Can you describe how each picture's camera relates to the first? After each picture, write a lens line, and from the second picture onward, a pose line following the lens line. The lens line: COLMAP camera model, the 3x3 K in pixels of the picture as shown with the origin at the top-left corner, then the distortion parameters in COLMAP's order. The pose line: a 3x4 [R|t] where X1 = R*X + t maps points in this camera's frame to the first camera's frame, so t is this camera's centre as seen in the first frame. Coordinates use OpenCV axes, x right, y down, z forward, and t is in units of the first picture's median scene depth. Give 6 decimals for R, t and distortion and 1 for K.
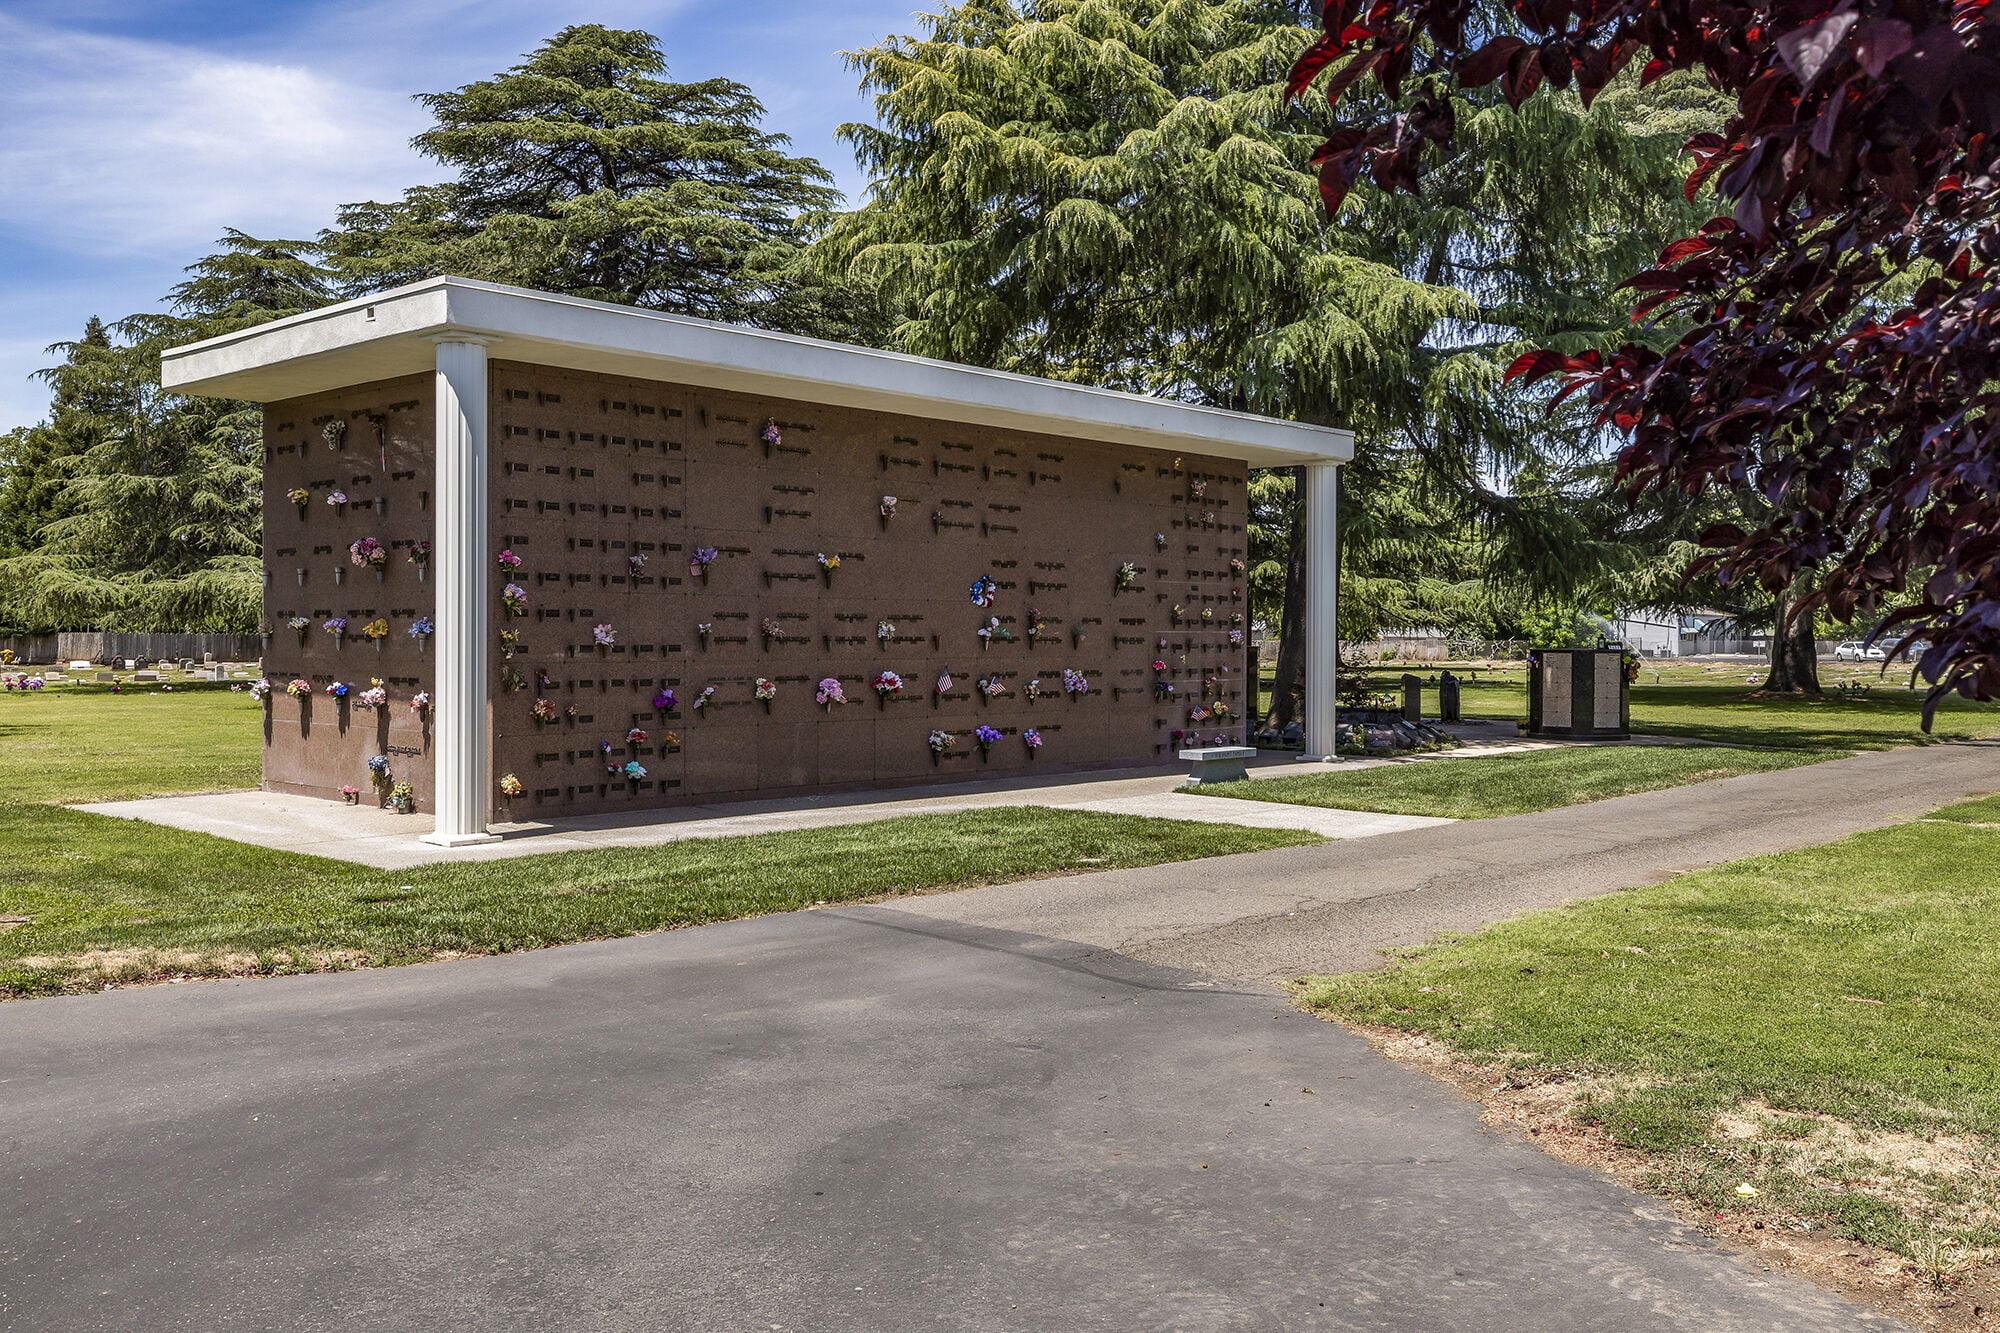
lens RADIAL K [[1737.9, 0, 1000.0], [0, 1737.9, 666.5], [0, 0, 1]] dist [-0.001427, -0.000060]
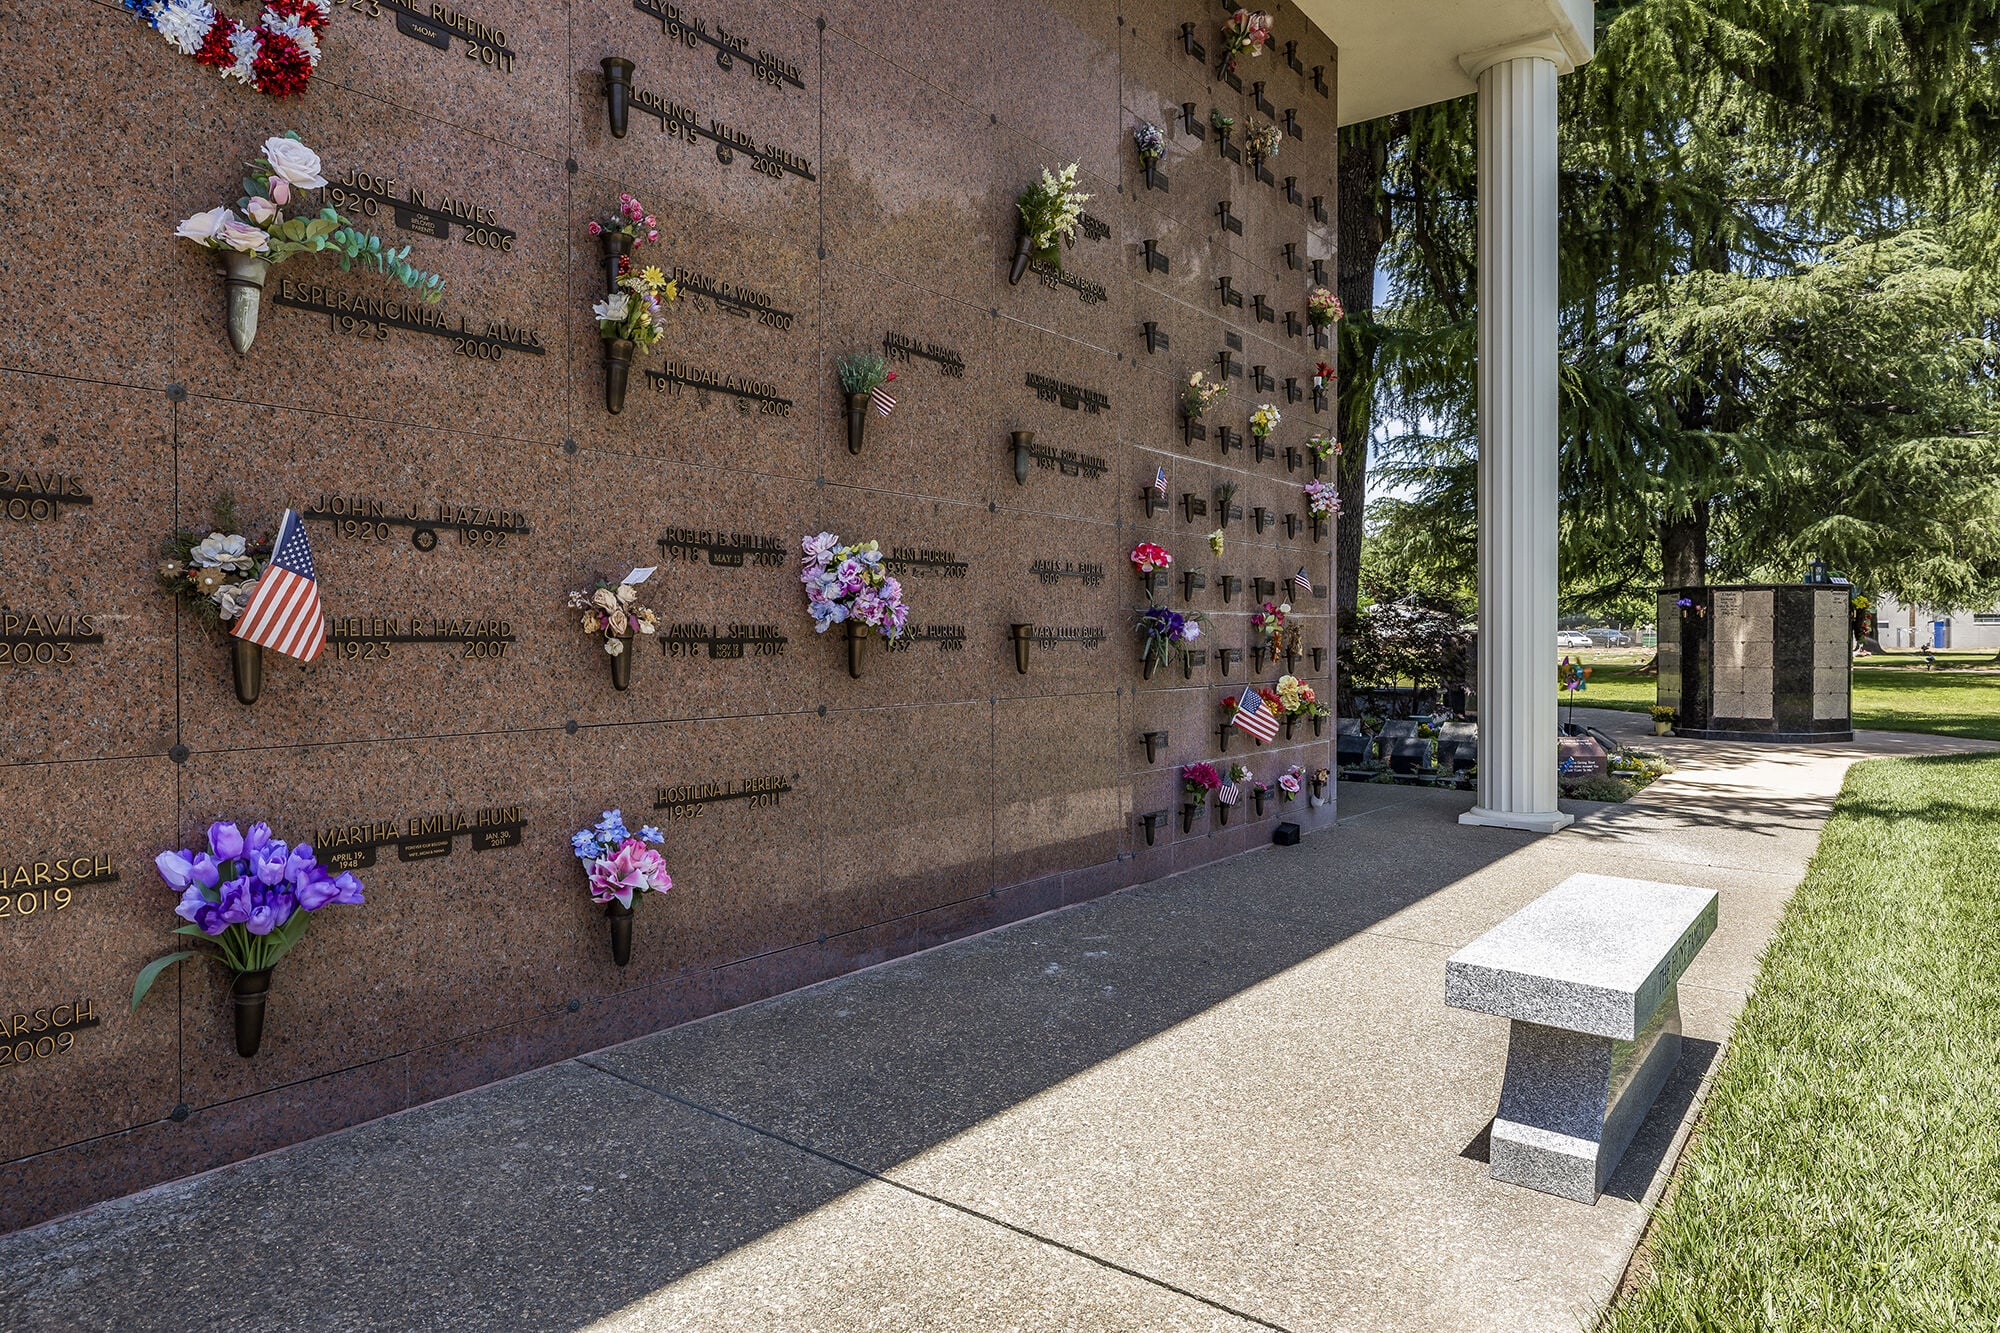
lens RADIAL K [[1198.8, 0, 1000.0], [0, 1198.8, 666.5], [0, 0, 1]] dist [0.002172, 0.001679]
pose [[0.995253, -0.004564, 0.097214, 0.045428], [0.003862, 0.999965, 0.007411, 0.017409], [-0.097245, -0.007001, 0.995236, 0.805845]]
